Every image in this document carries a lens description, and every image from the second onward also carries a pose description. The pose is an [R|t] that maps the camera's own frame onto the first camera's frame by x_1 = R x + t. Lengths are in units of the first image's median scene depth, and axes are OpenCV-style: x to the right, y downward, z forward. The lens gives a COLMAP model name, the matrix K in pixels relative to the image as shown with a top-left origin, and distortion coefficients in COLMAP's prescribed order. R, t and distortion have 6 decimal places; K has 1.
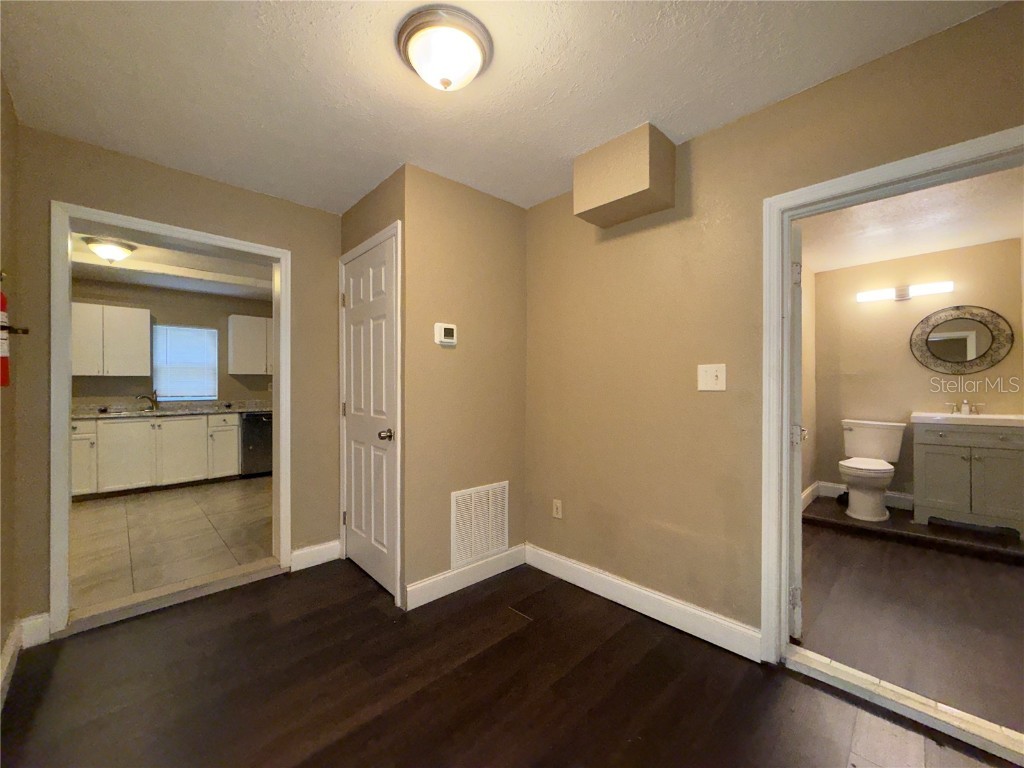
lens RADIAL K [[408.4, 0, 515.8], [0, 408.4, 381.9], [0, 0, 1]] dist [0.009798, 0.000733]
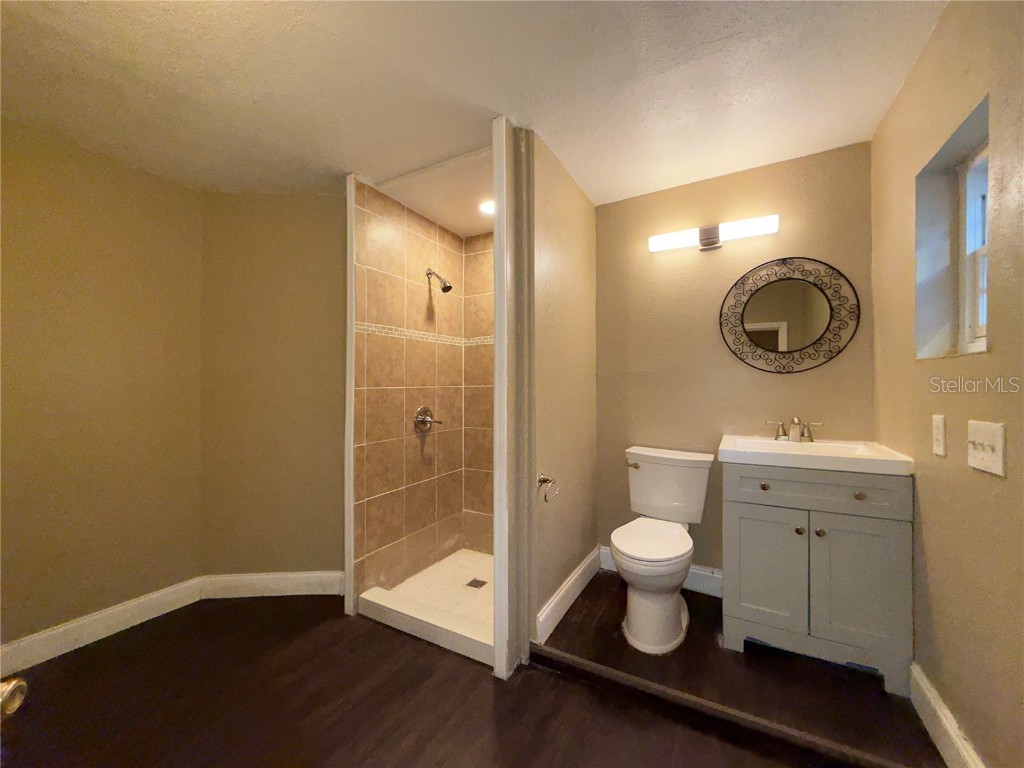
lens RADIAL K [[408.4, 0, 508.9], [0, 408.4, 384.9], [0, 0, 1]] dist [0.009798, 0.000733]
pose [[0.960934, 0.000905, 0.276776, 0.528815], [-0.002833, 0.999974, 0.006567, -0.003664], [-0.276763, -0.007094, 0.960912, 0.544570]]
